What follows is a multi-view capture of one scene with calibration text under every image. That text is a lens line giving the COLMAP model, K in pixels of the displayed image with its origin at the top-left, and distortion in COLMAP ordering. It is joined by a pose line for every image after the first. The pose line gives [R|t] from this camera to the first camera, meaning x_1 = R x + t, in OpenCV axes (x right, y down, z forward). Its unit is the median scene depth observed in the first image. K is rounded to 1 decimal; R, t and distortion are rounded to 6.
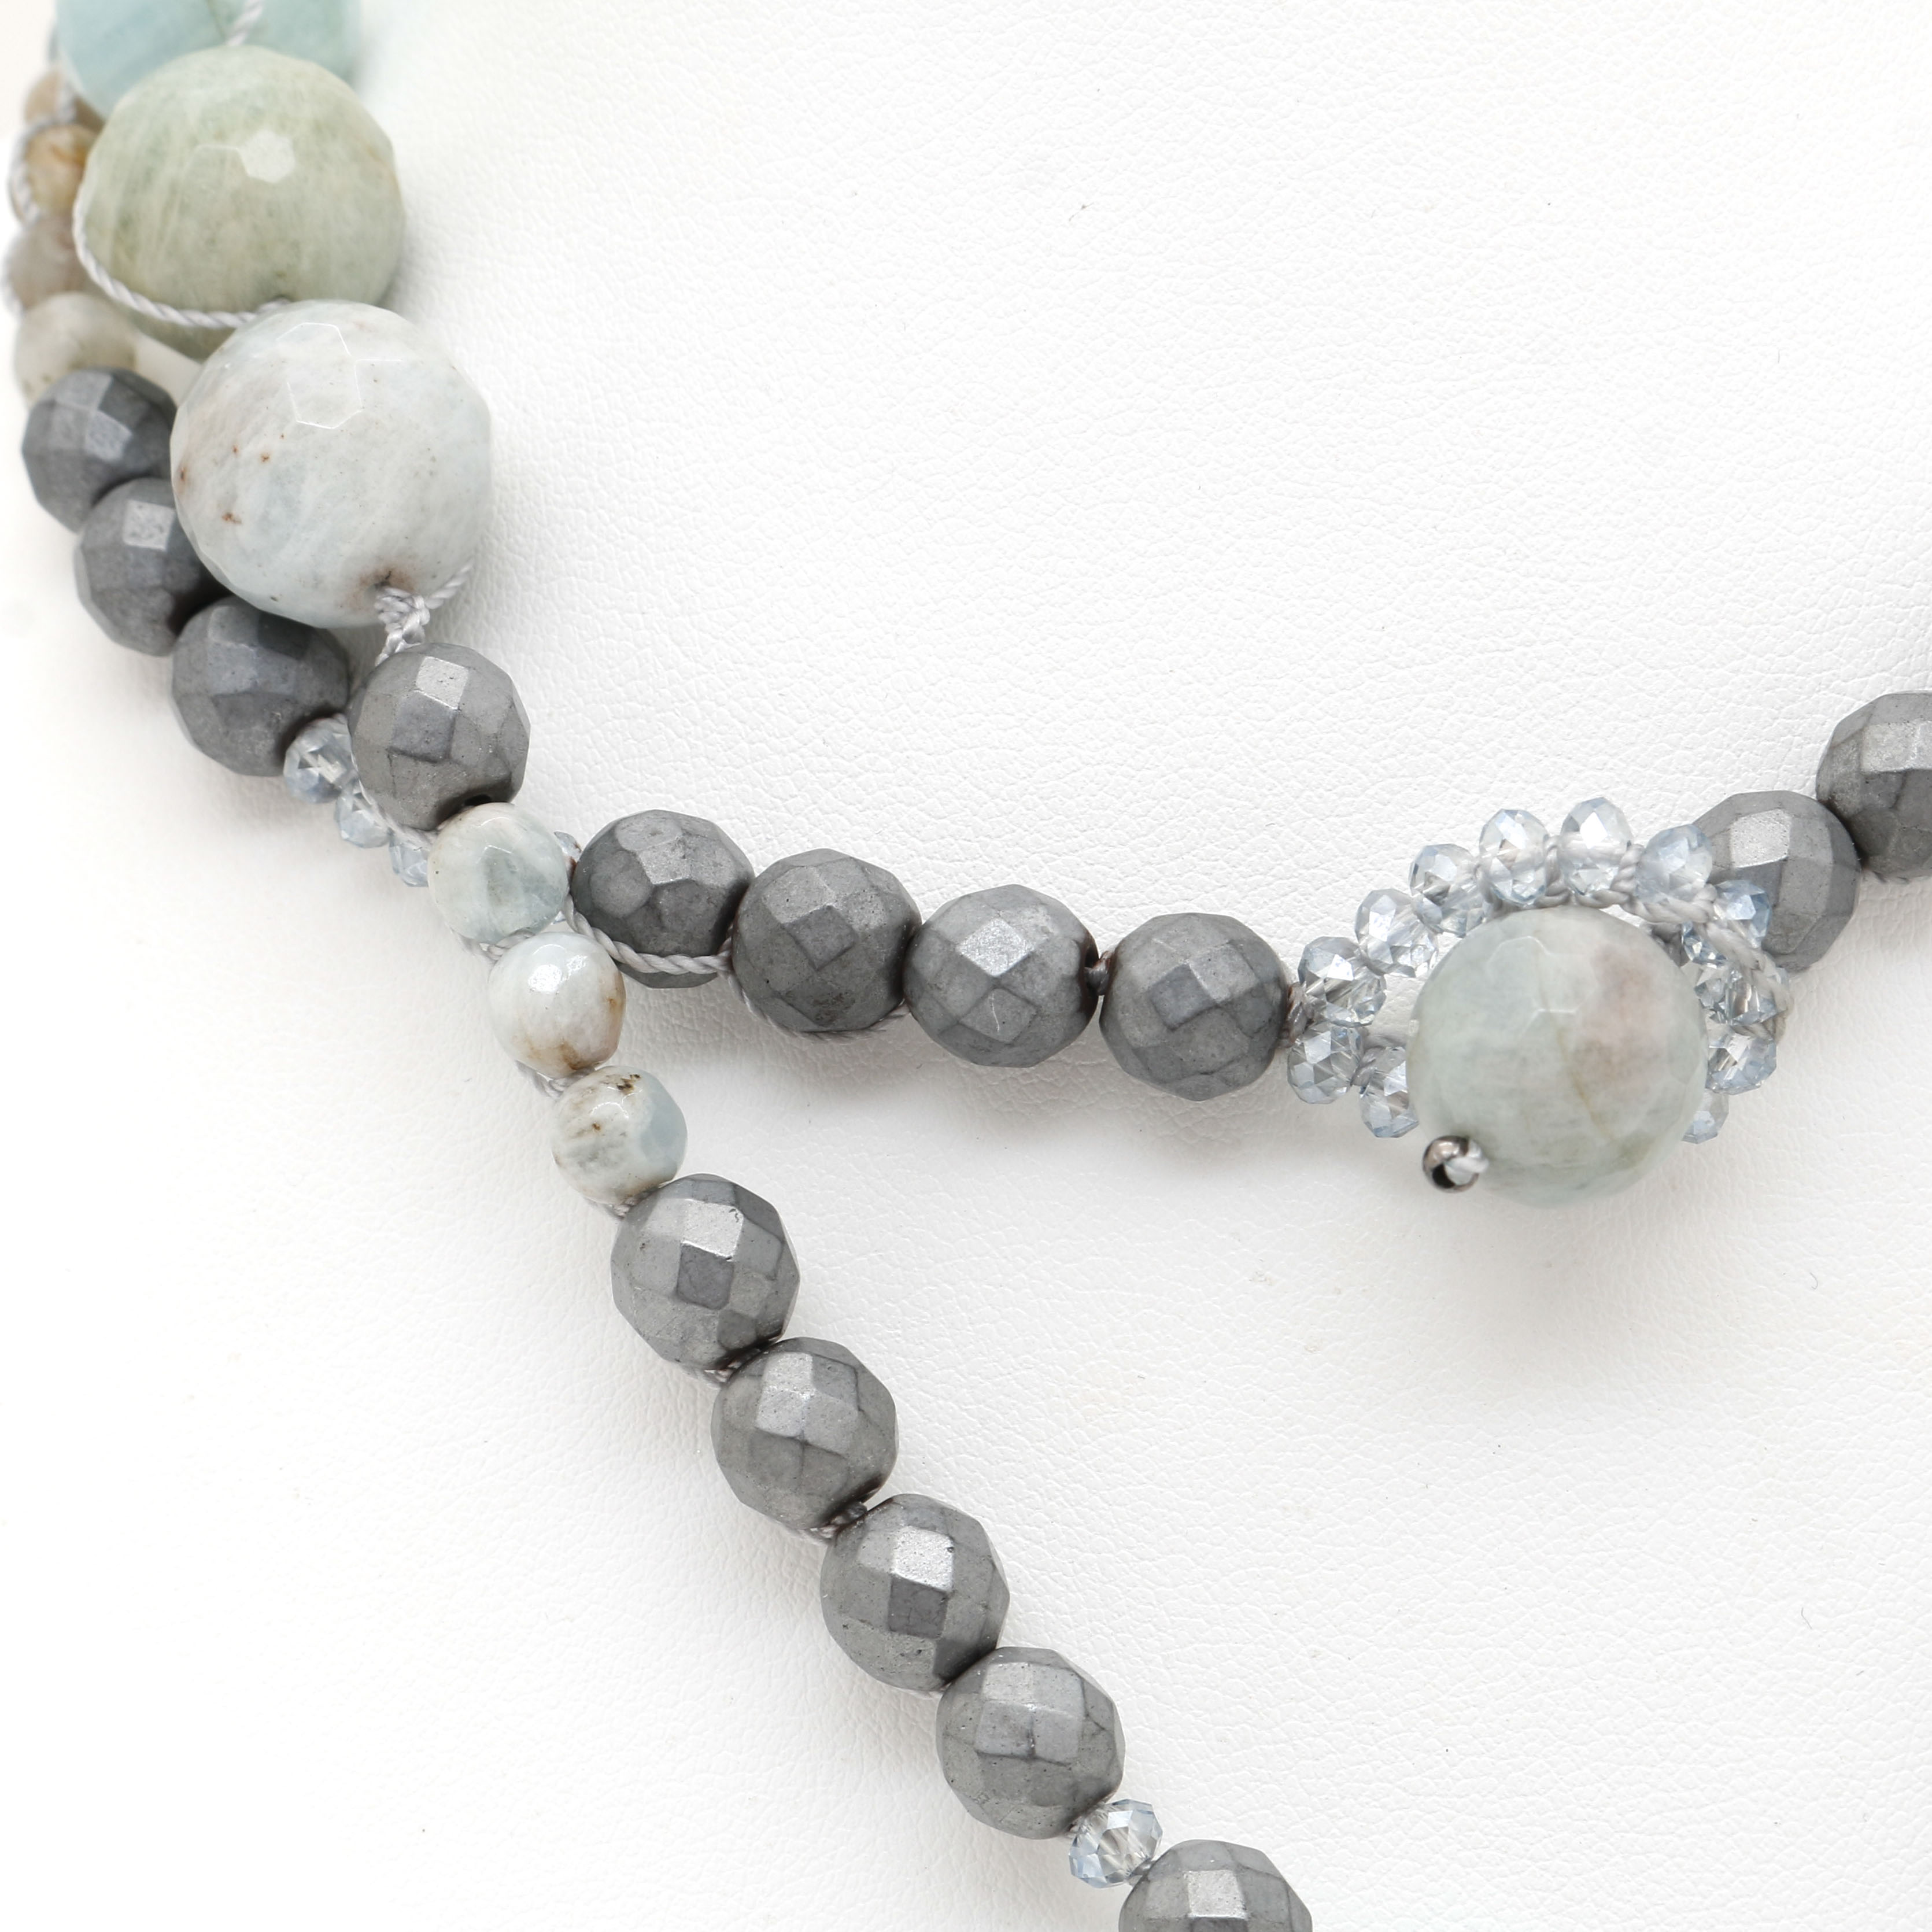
lens RADIAL K [[6567.1, 0, 967.1], [0, 6567.1, 966.6], [0, 0, 1]] dist [-0.060968, 0.000000]
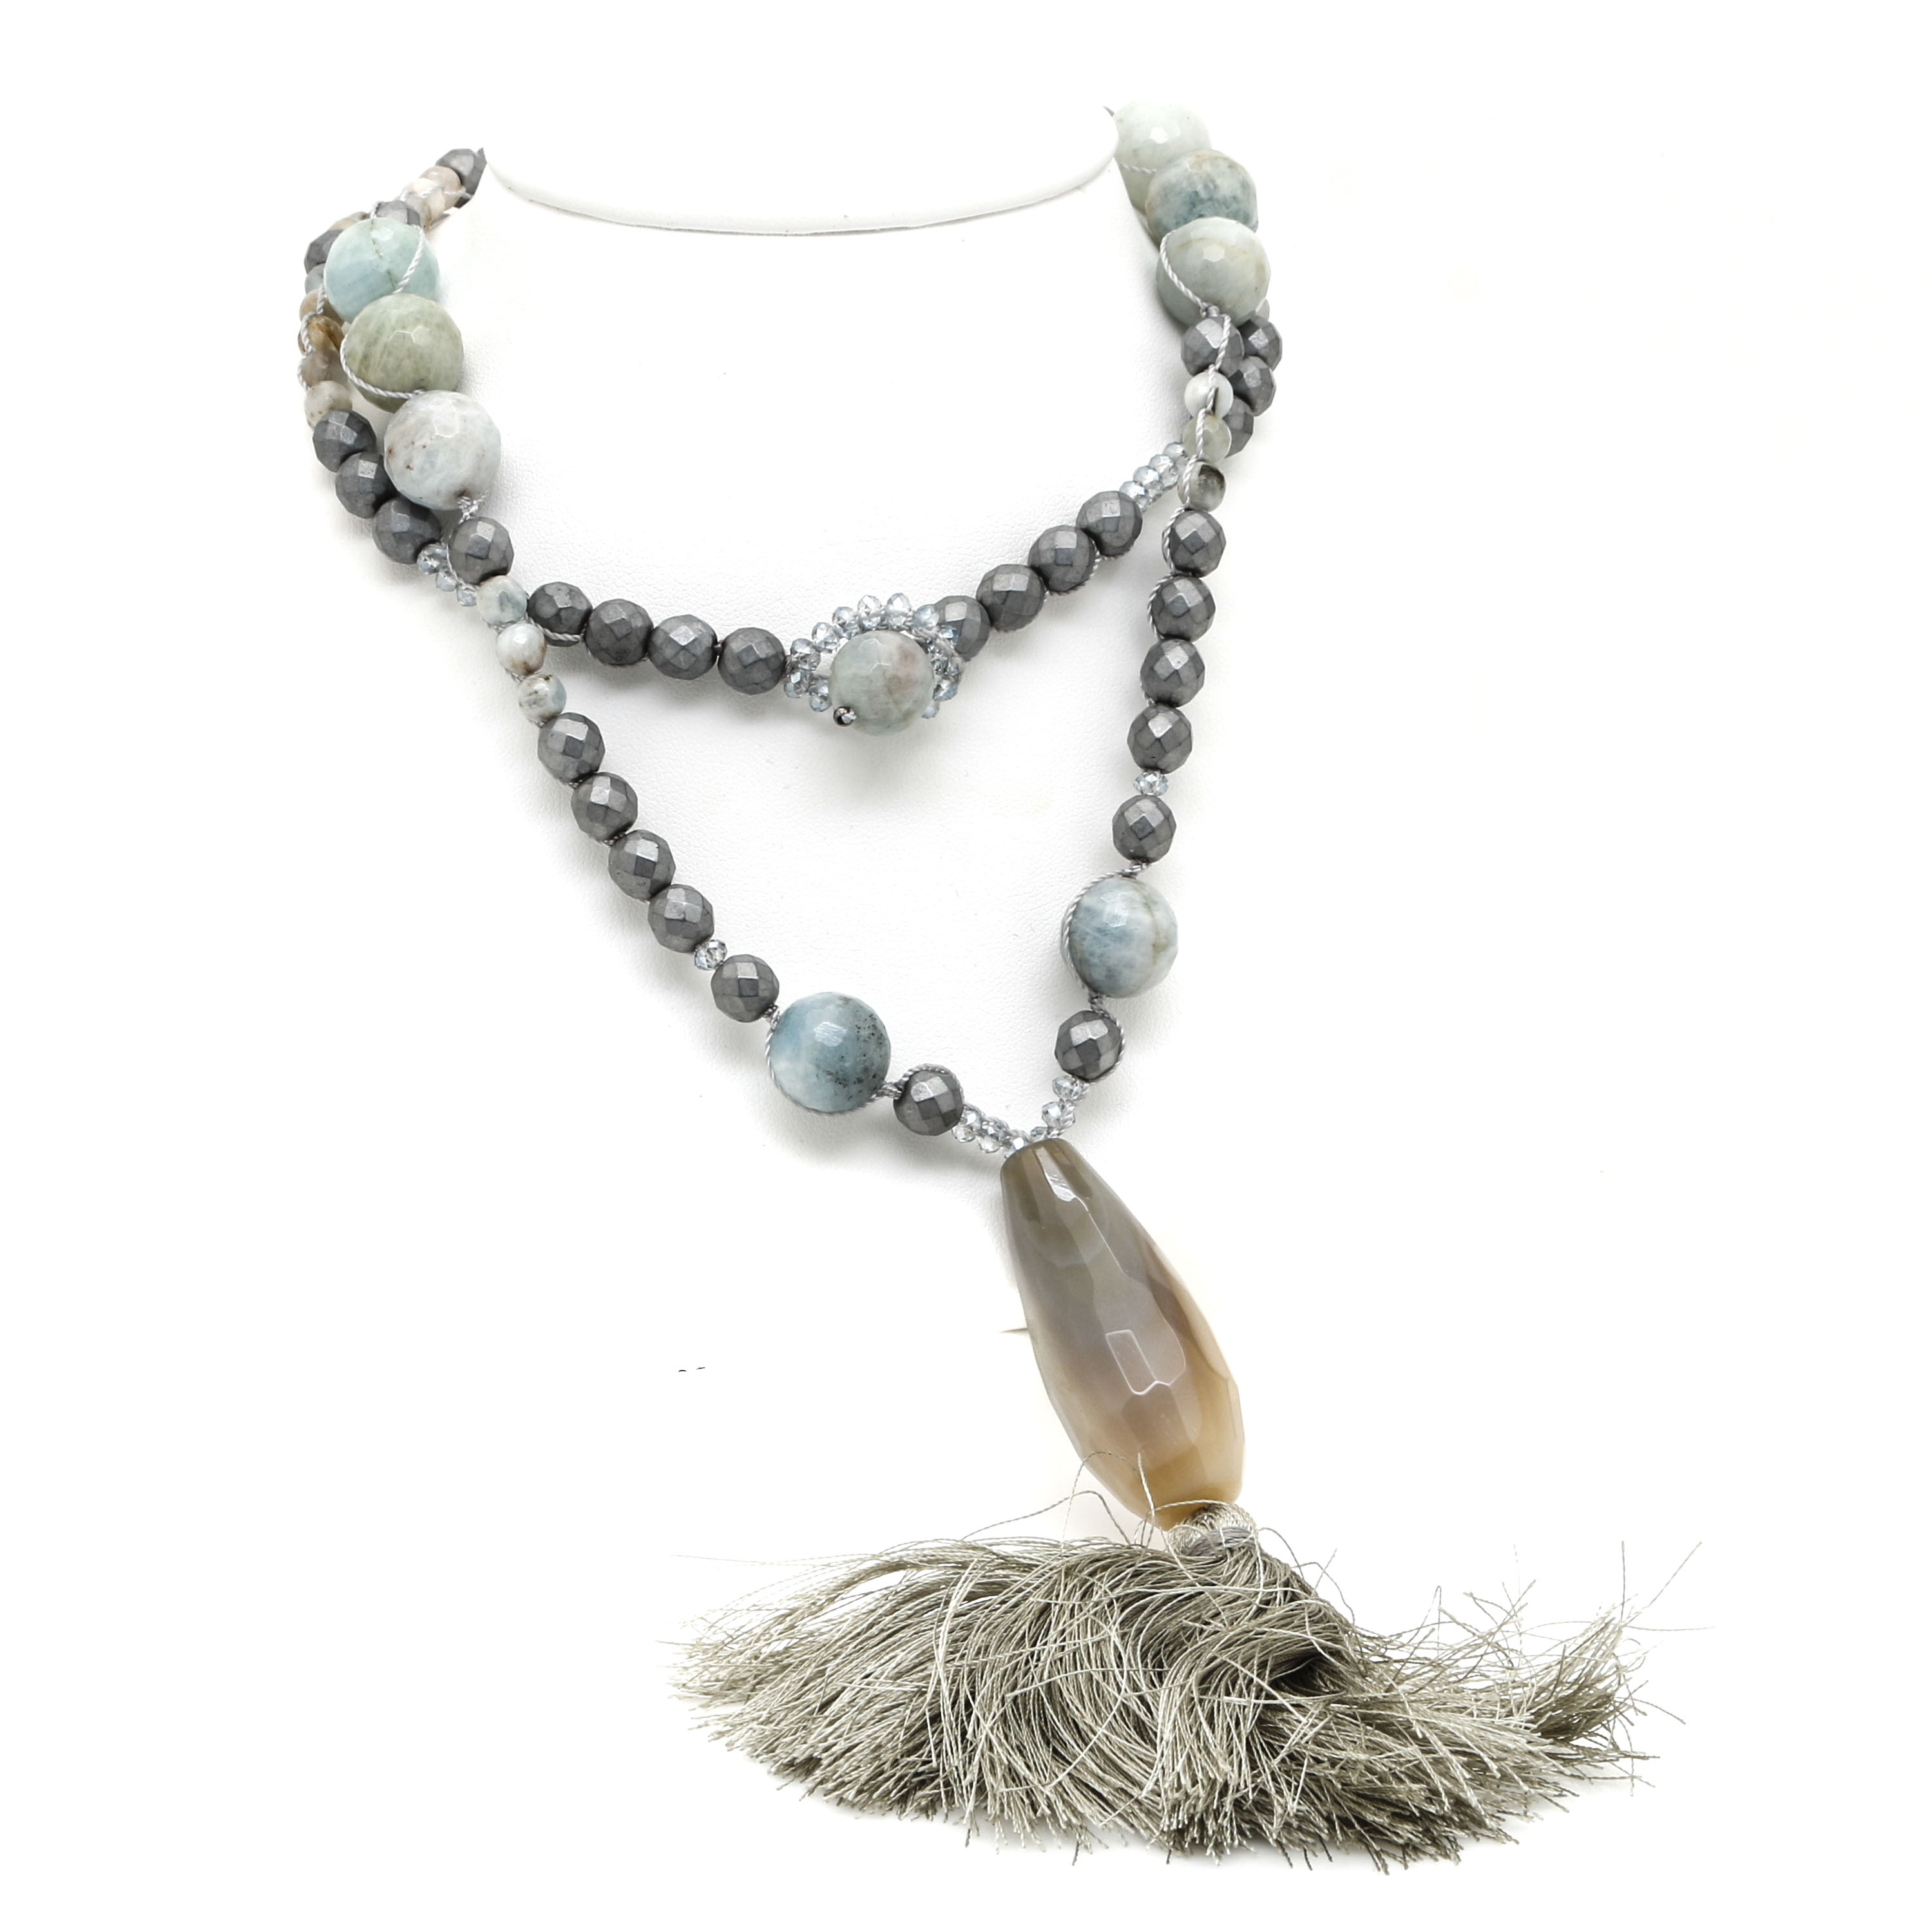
lens RADIAL K [[6288.1, 0, 965.8], [0, 6288.1, 965.7], [0, 0, 1]] dist [-0.298877, 0.000000]
pose [[0.990031, 0.052264, 0.130791, -0.216919], [-0.050609, 0.998591, -0.015949, 0.172515], [-0.131441, 0.009171, 0.991282, -1.651557]]
